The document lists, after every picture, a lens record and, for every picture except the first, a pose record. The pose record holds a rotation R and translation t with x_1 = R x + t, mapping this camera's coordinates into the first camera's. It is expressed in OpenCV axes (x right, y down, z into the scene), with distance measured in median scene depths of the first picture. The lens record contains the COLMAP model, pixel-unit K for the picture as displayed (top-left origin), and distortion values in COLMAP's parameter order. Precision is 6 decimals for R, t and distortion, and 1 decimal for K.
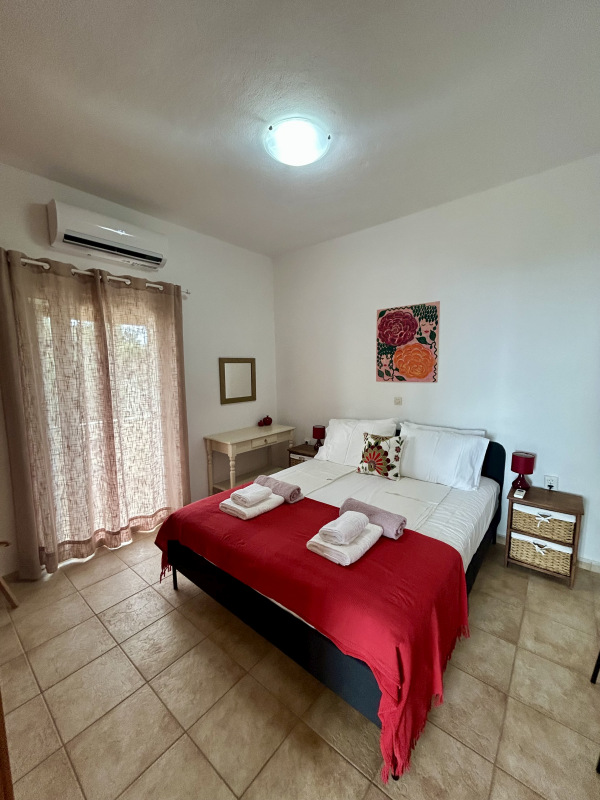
lens RADIAL K [[324.1, 0, 302.0], [0, 324.1, 401.3], [0, 0, 1]] dist [0.012199, 0.000968]
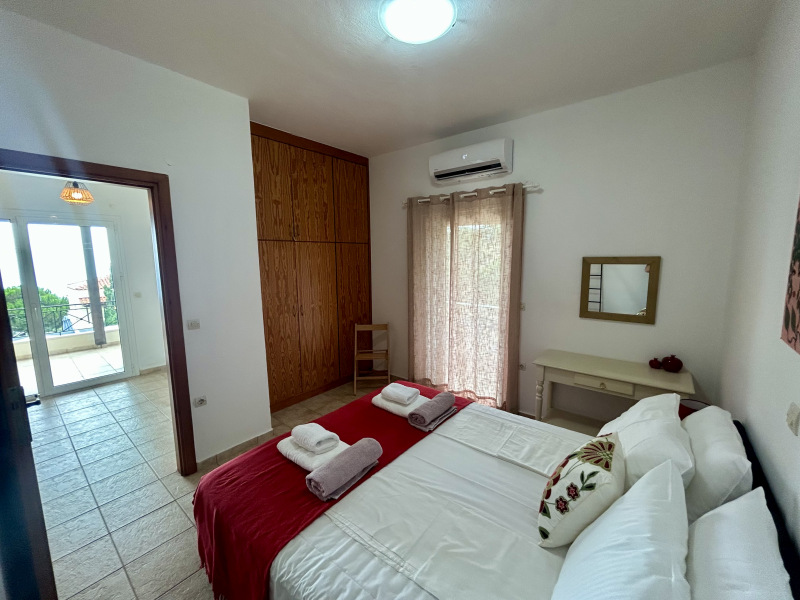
lens RADIAL K [[324.1, 0, 402.0], [0, 324.1, 298.5], [0, 0, 1]] dist [0.012199, 0.000968]
pose [[0.022625, 0.148425, -0.988665, 0.630985], [-0.098623, 0.984426, 0.145532, -0.132624], [0.994868, 0.094212, 0.036911, 0.683208]]
